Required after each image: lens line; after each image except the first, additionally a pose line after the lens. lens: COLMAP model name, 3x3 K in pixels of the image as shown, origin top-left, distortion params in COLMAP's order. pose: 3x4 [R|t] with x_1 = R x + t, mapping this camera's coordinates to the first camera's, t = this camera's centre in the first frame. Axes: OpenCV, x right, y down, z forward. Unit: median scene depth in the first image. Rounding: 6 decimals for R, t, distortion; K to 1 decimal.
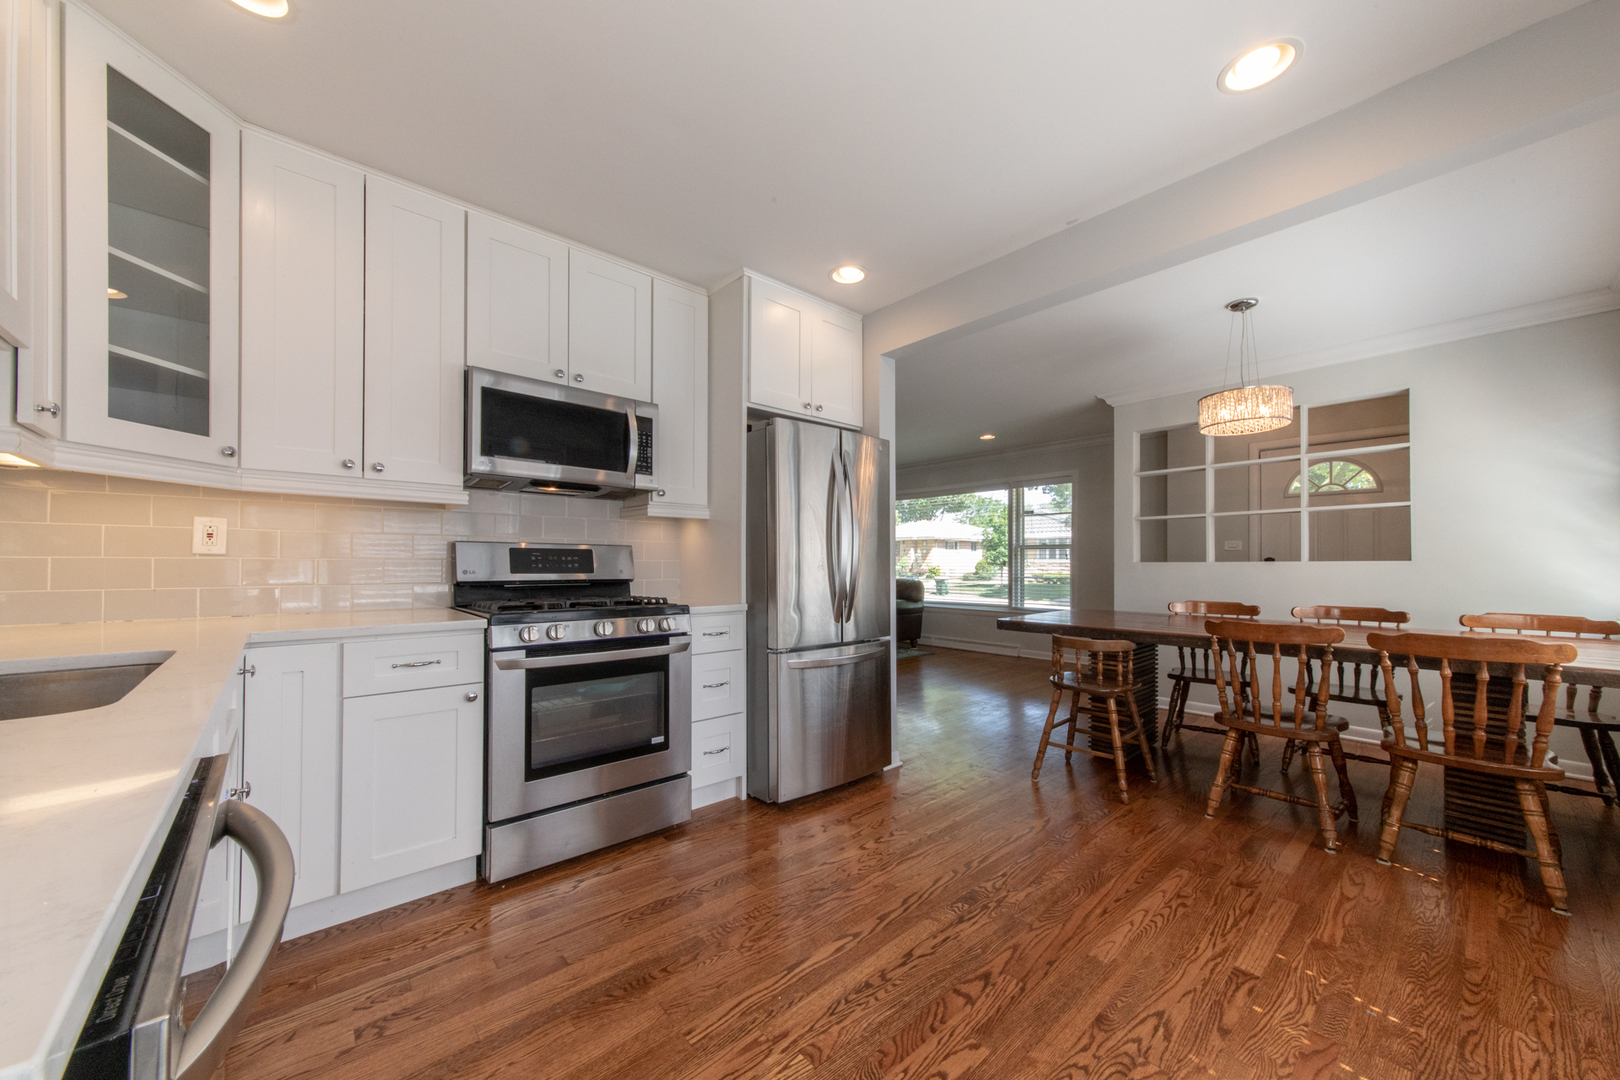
lens RADIAL K [[613.1, 0, 818.4], [0, 613.1, 554.6], [0, 0, 1]] dist [0.005861, -0.000236]
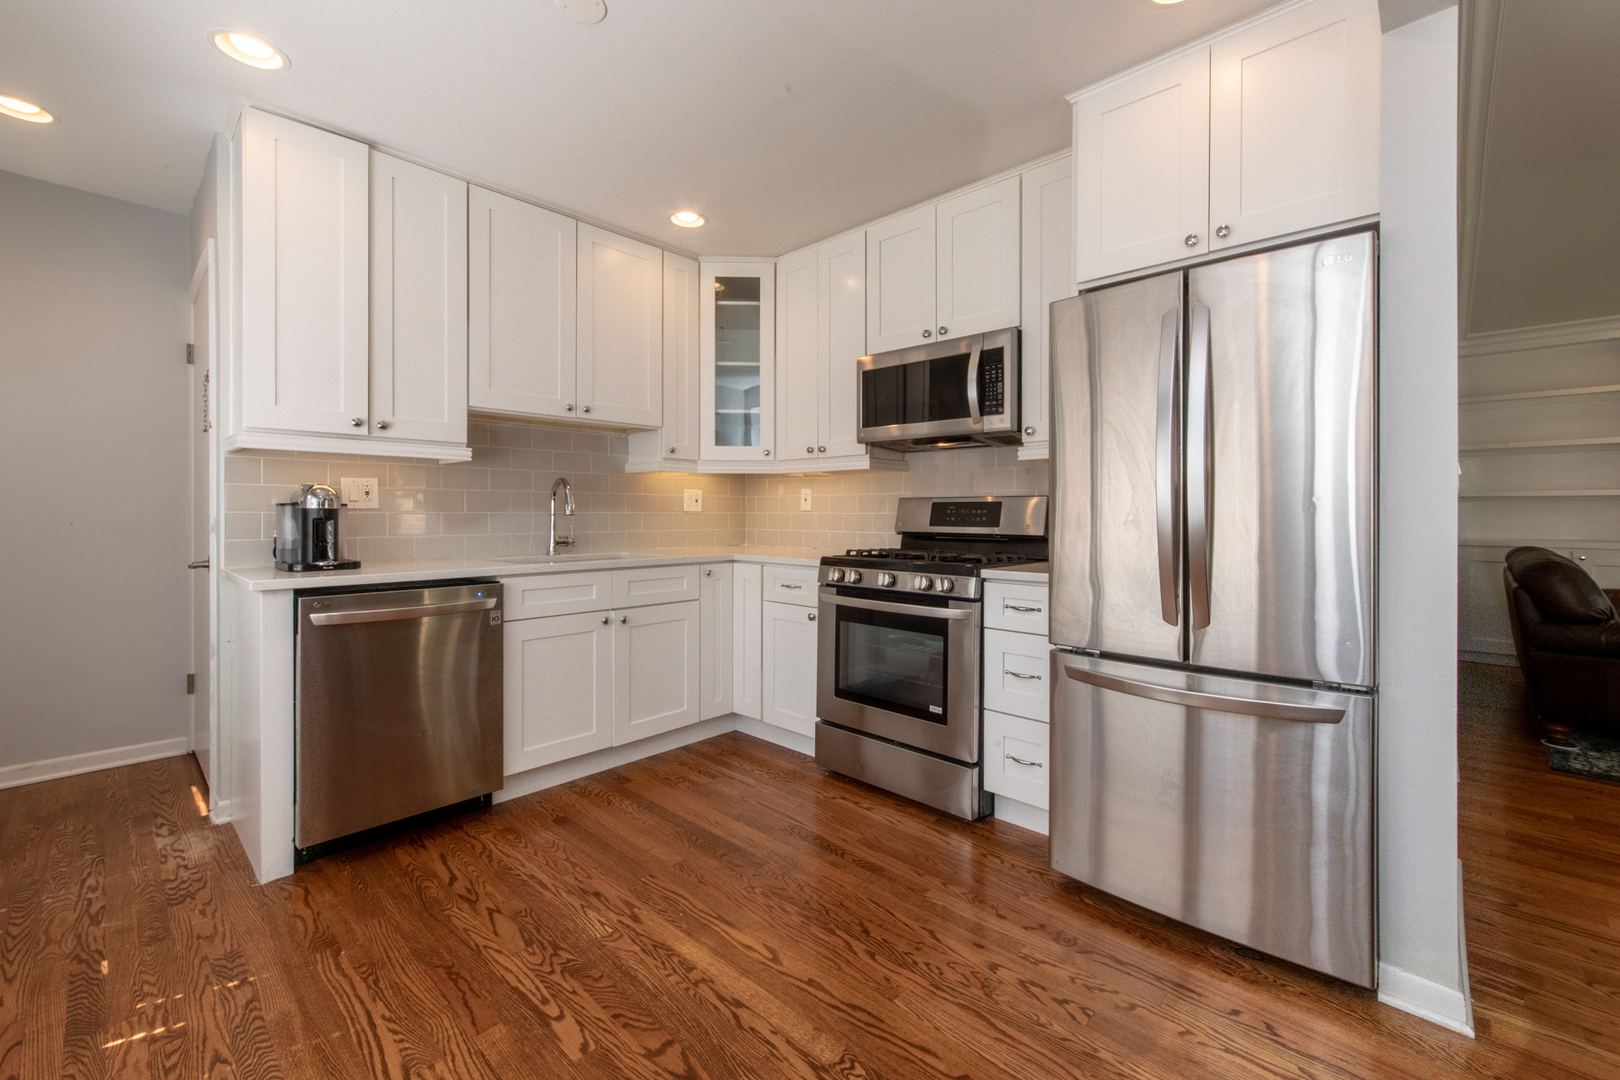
lens RADIAL K [[654.9, 0, 761.6], [0, 654.9, 516.0], [0, 0, 1]] dist [0.002701, -0.000033]
pose [[0.040213, -0.000741, -0.999191, 0.792940], [0.009759, 0.999952, -0.000349, 0.012815], [0.999143, -0.009737, 0.040218, 0.793317]]
